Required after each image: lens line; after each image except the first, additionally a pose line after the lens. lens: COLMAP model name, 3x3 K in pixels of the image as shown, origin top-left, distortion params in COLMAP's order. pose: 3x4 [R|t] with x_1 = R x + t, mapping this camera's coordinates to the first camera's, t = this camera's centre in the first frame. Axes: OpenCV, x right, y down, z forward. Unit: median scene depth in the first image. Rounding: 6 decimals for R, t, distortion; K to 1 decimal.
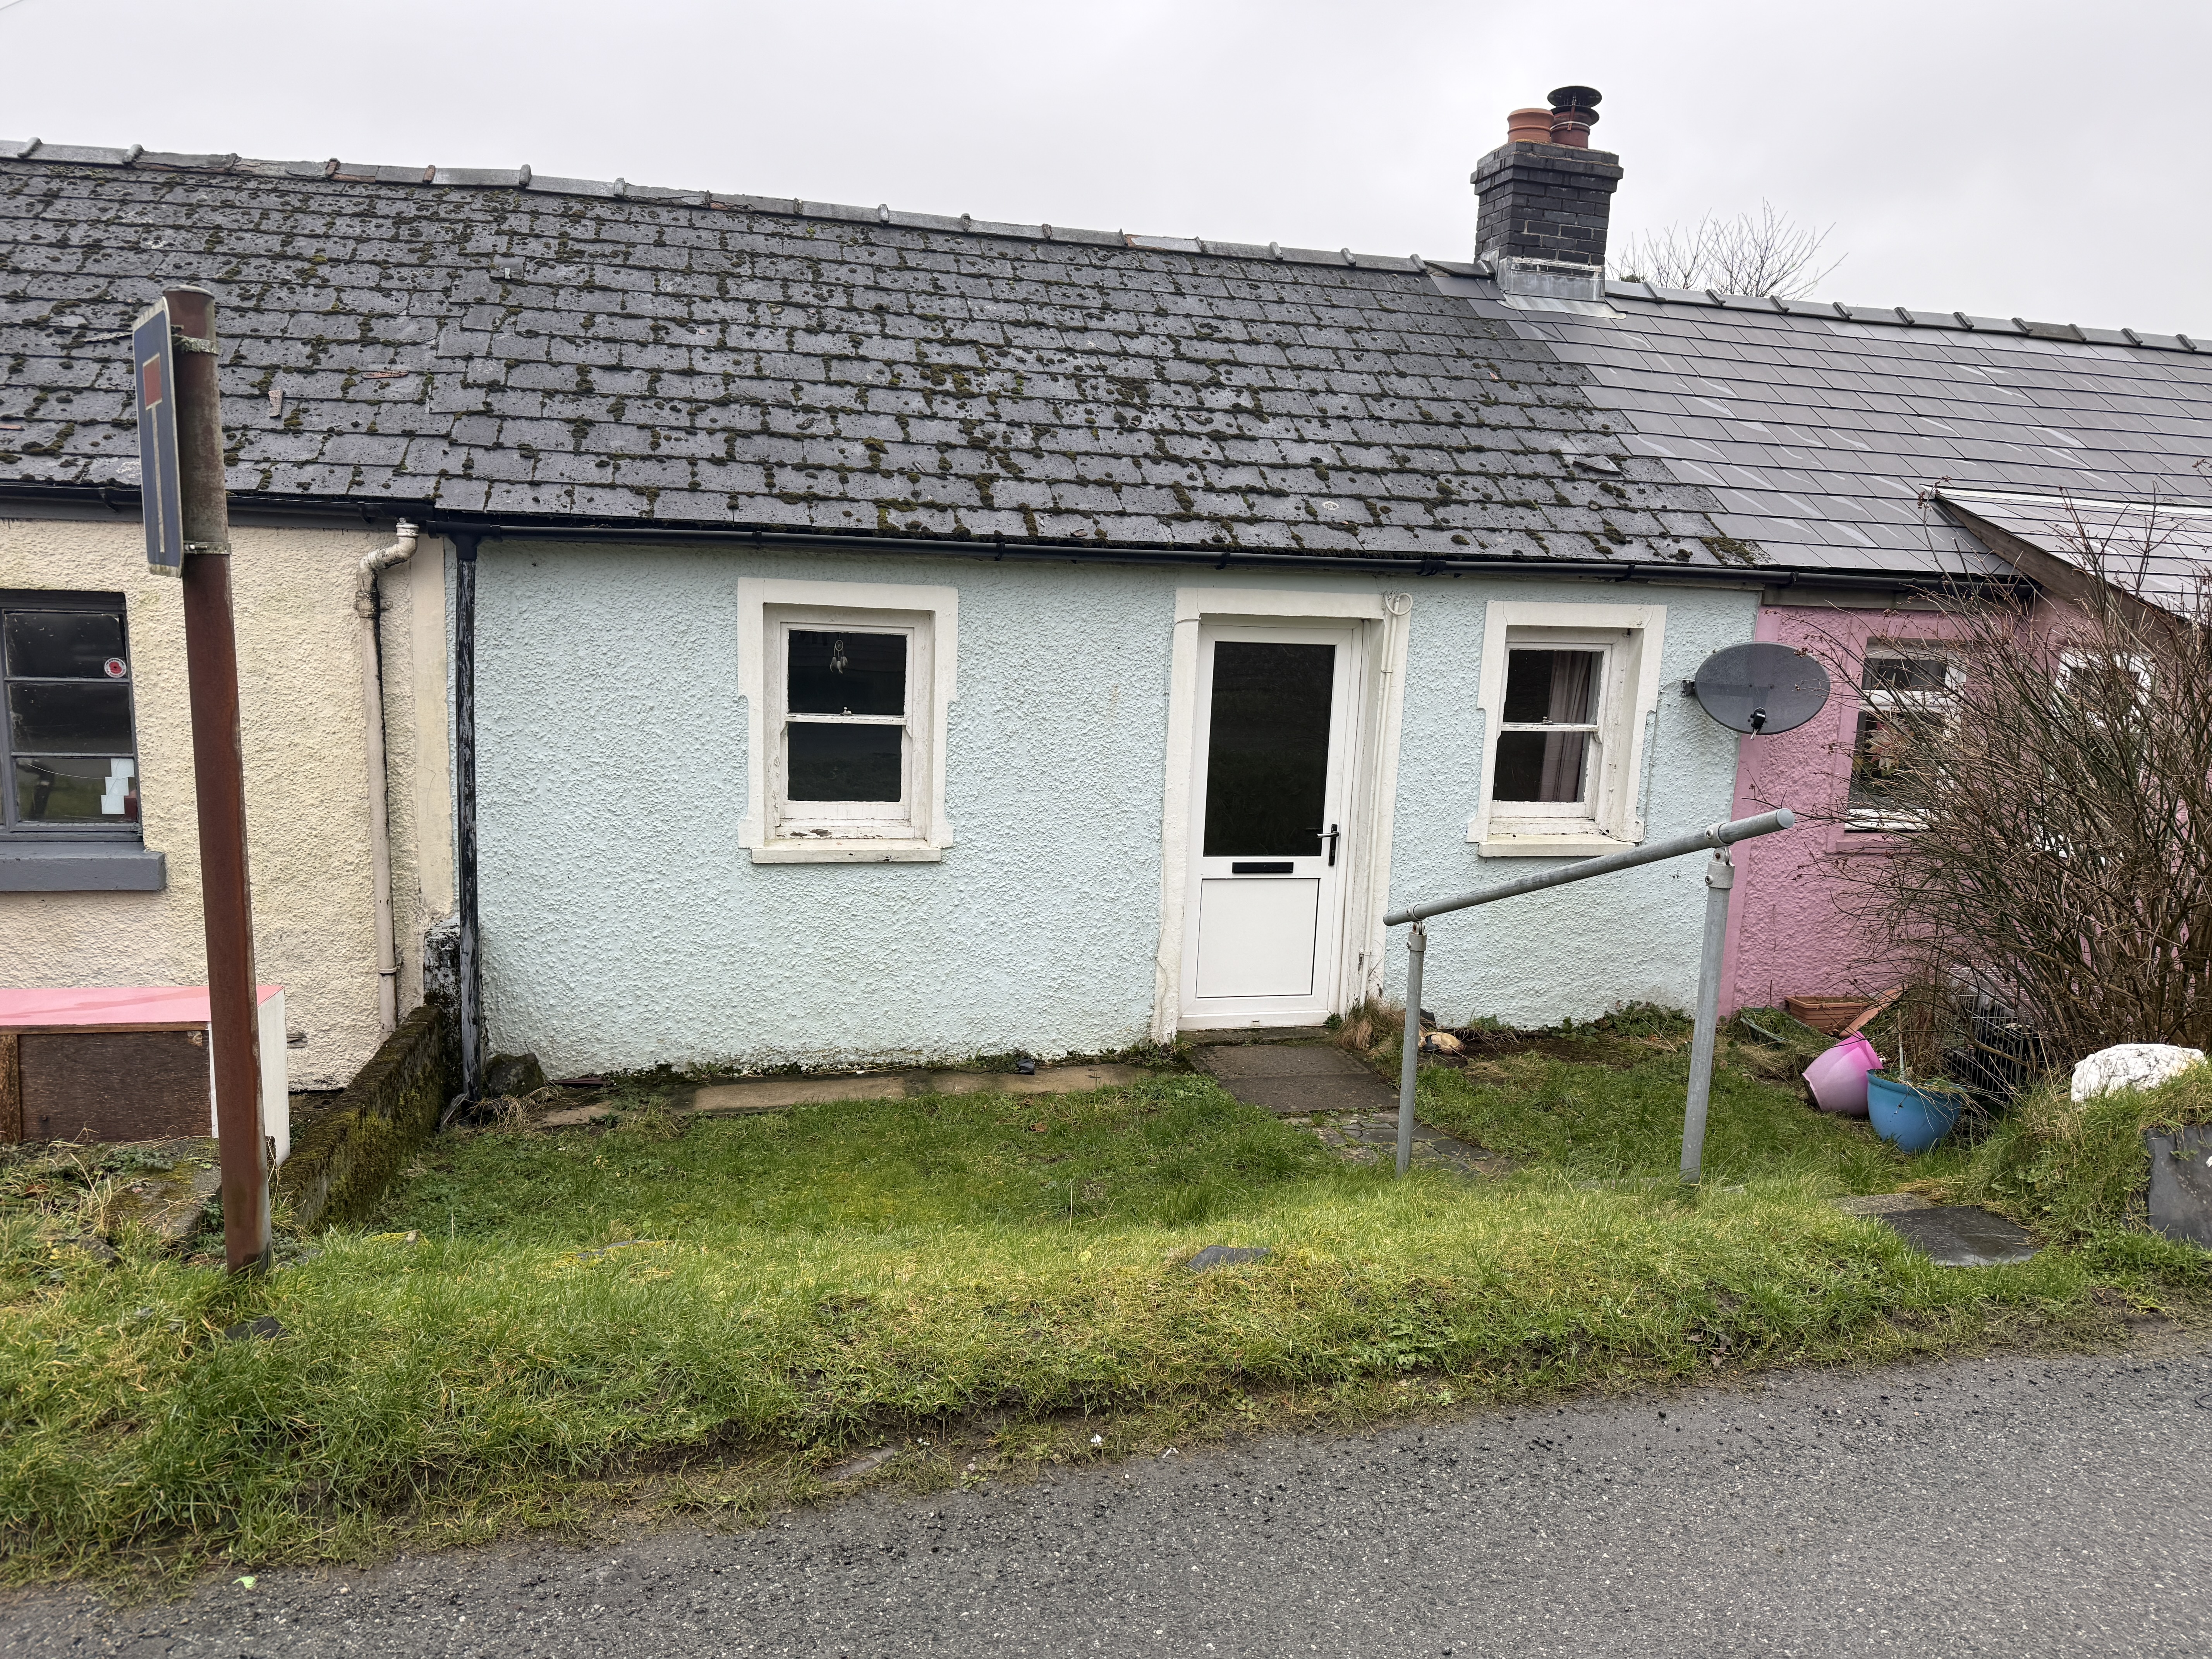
lens RADIAL K [[1551.5, 0, 1116.0], [0, 1551.5, 836.6], [0, 0, 1]] dist [0.011860, -0.015186]
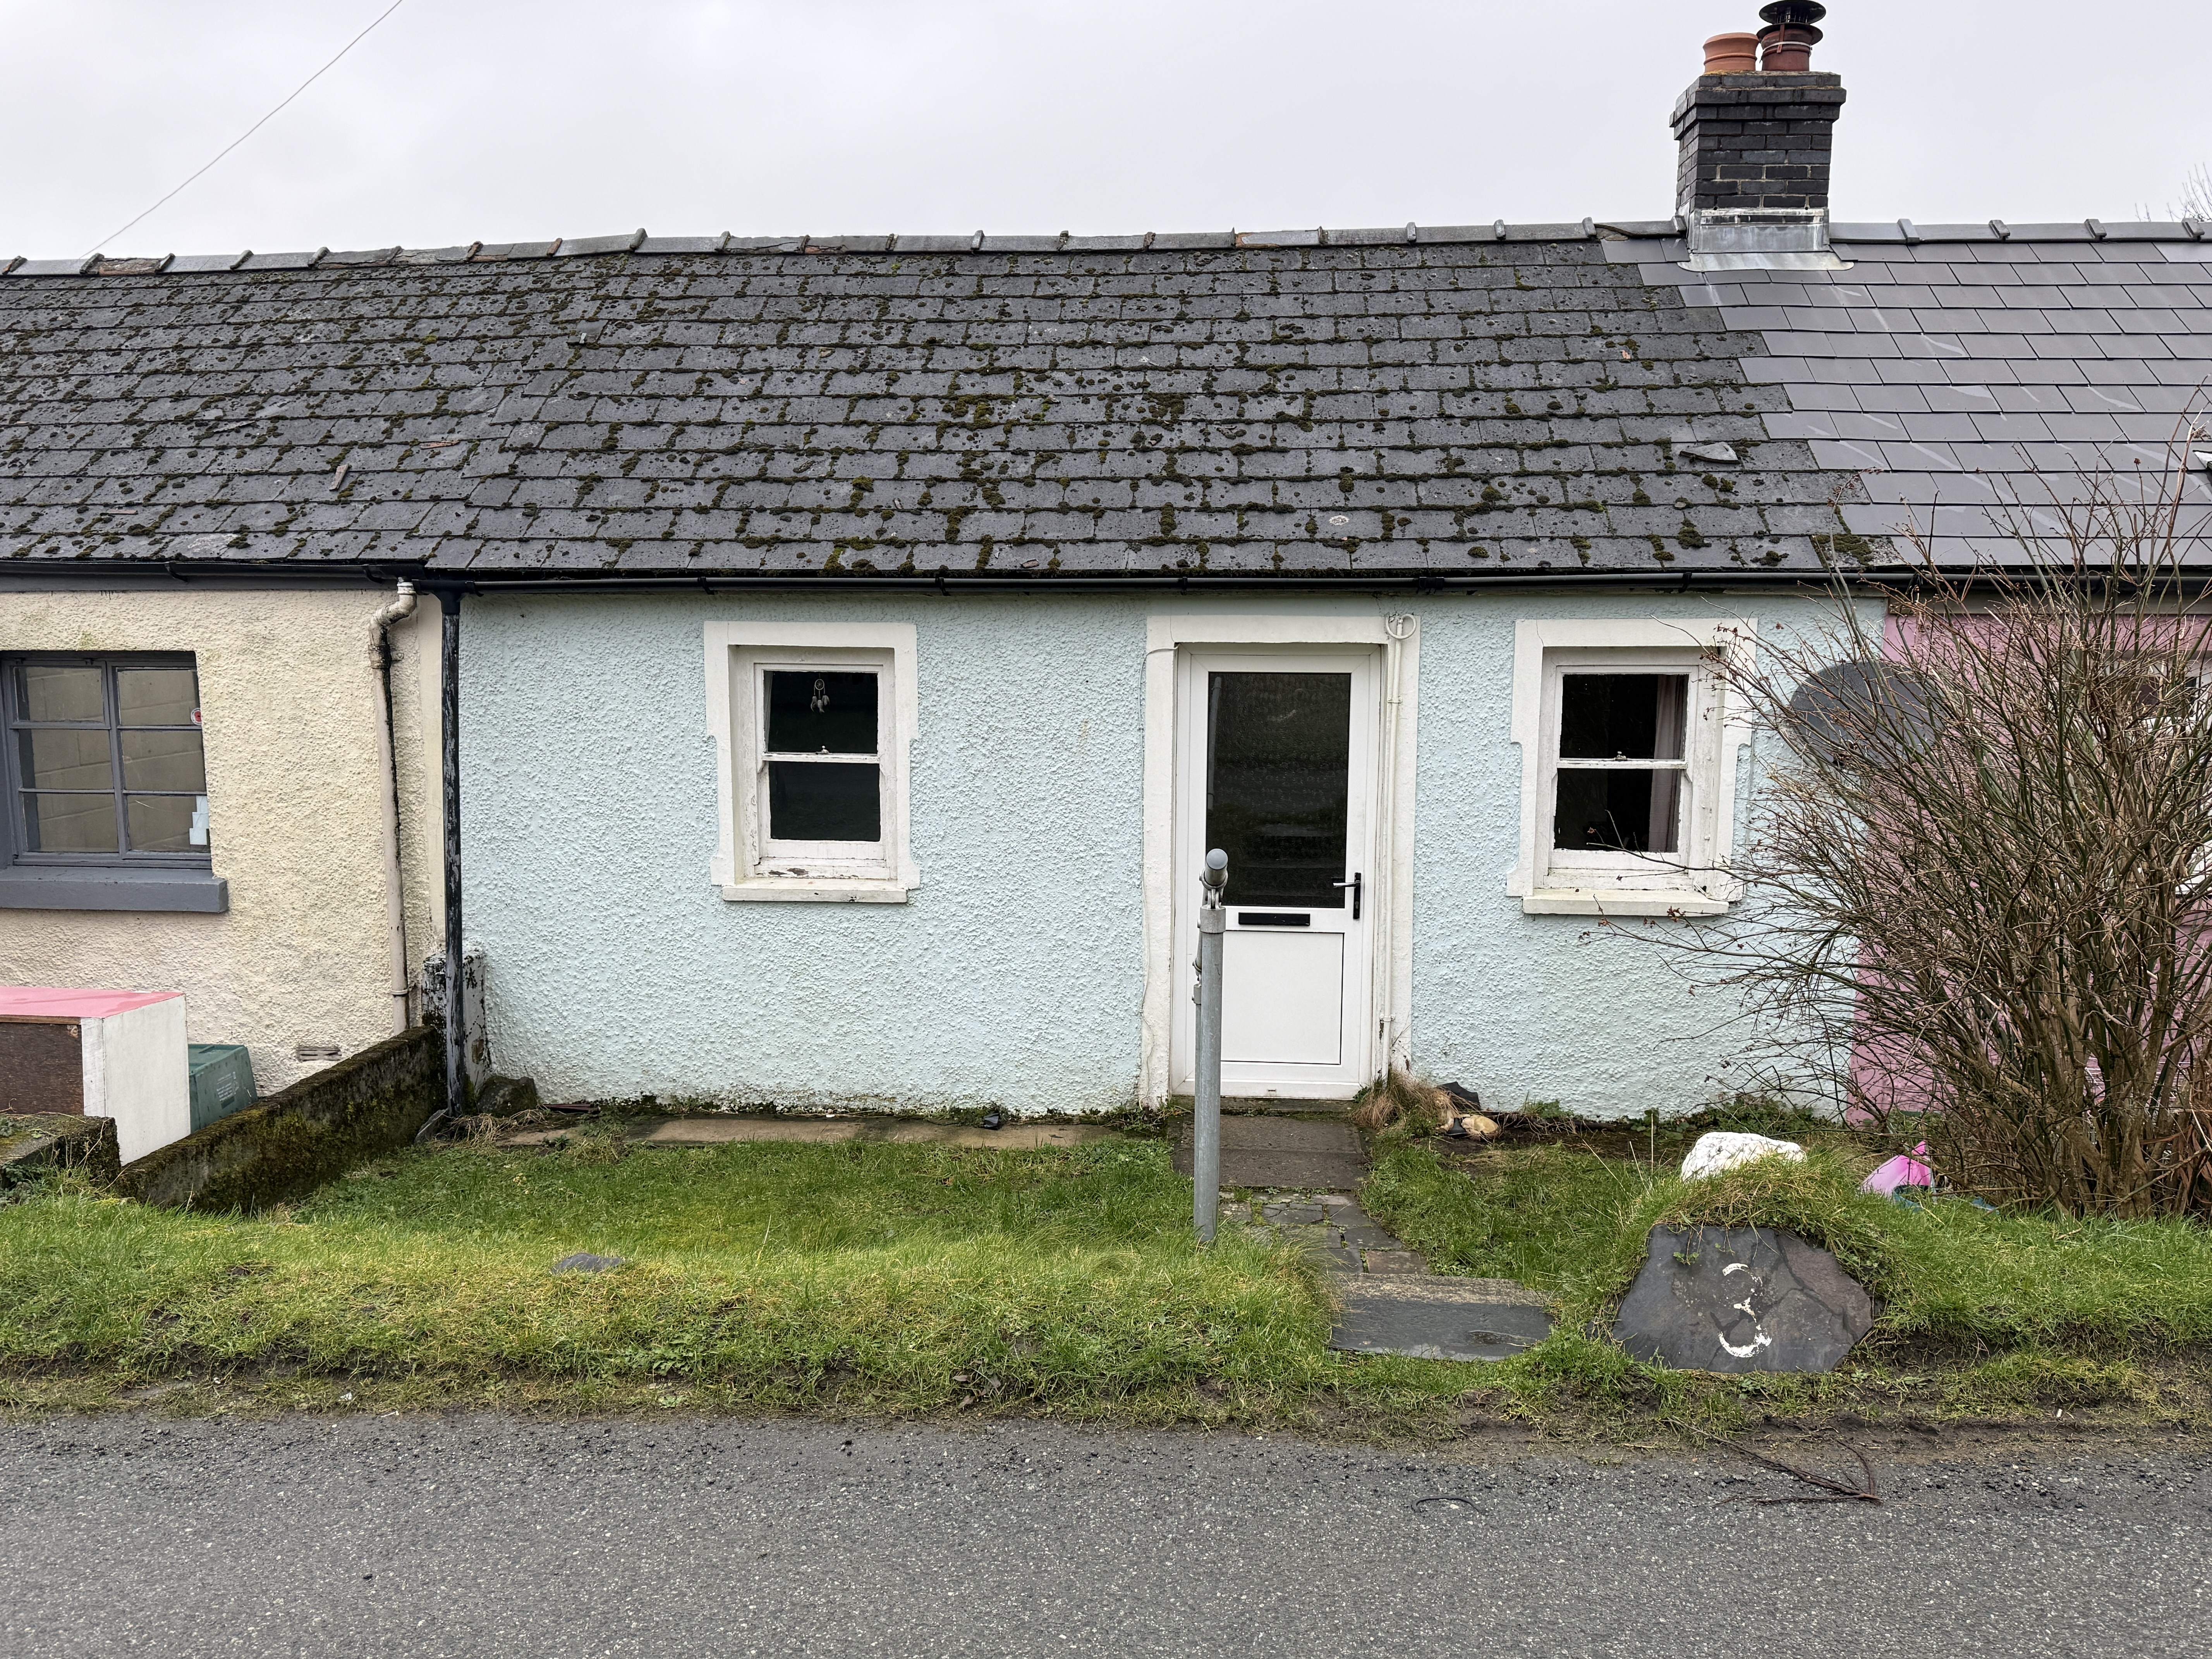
lens RADIAL K [[1801.3, 0, 1096.6], [0, 1801.3, 806.8], [0, 0, 1]] dist [0.045734, -0.053085]
pose [[0.944771, 0.004395, -0.327703, 0.354072], [-0.020093, 0.998806, -0.044532, 0.003380], [0.327116, 0.048658, 0.943731, -0.033033]]
